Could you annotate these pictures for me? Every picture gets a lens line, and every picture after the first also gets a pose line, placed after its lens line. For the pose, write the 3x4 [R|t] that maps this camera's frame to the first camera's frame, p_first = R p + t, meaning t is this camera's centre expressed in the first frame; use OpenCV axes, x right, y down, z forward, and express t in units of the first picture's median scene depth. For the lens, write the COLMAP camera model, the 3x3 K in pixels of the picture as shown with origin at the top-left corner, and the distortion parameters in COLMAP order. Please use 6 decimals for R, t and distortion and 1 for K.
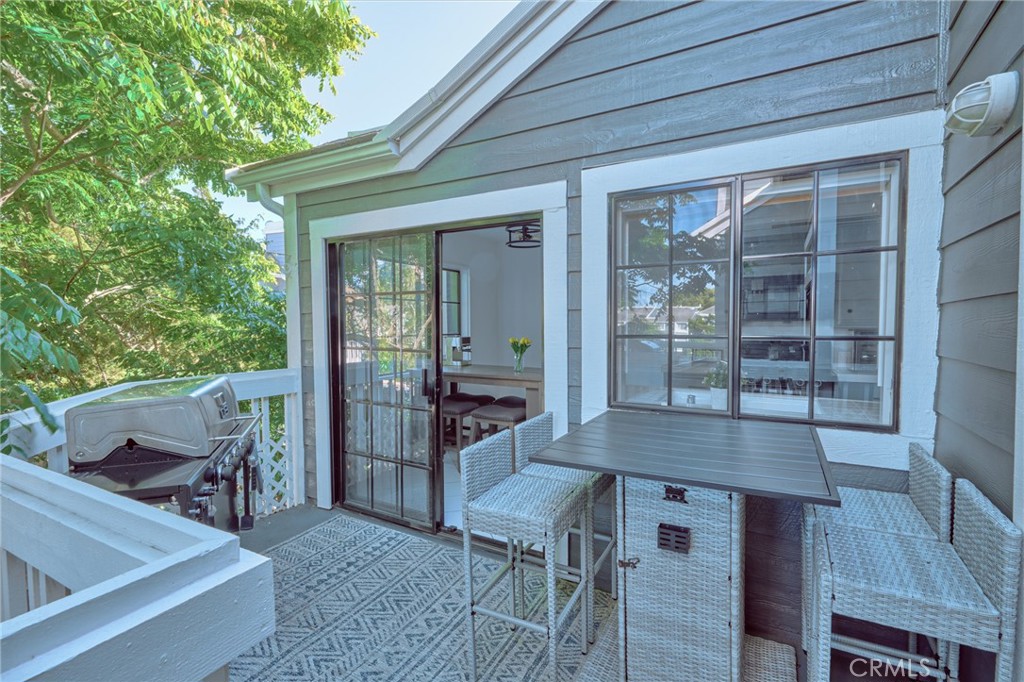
lens RADIAL K [[465.0, 0, 512.0], [0, 465.0, 341.0], [0, 0, 1]] dist [-0.000096, 0.000256]
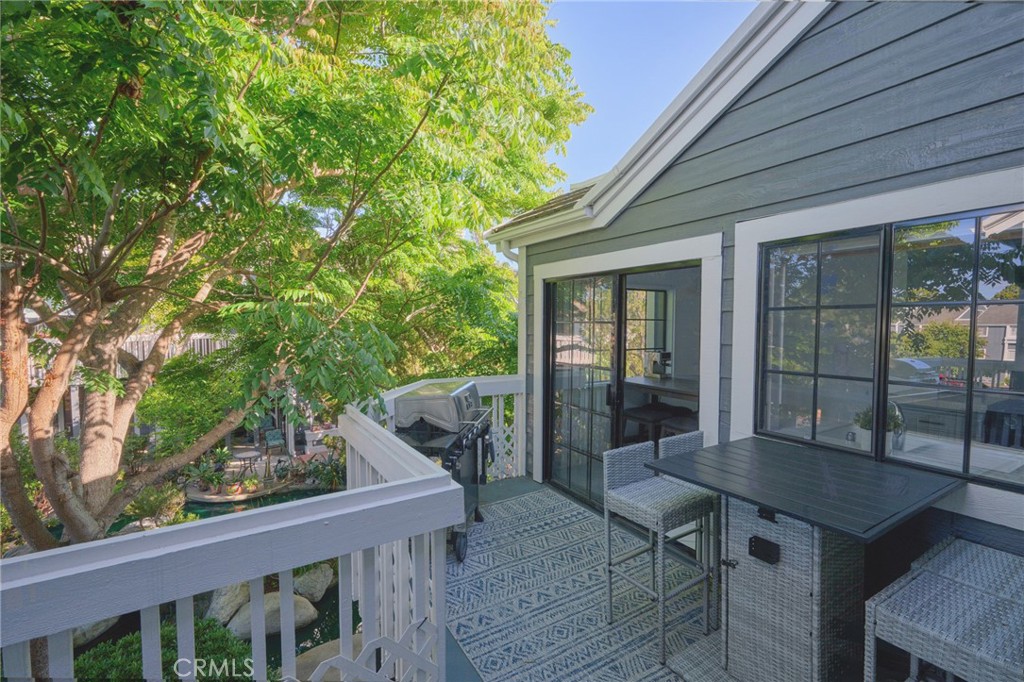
lens RADIAL K [[439.6, 0, 512.0], [0, 439.6, 341.0], [0, 0, 1]] dist [0.001629, 0.000080]
pose [[0.871770, 0.025074, -0.489273, 0.205521], [-0.026919, 0.999632, 0.003264, -0.066958], [0.489175, 0.010326, 0.872124, -0.205869]]
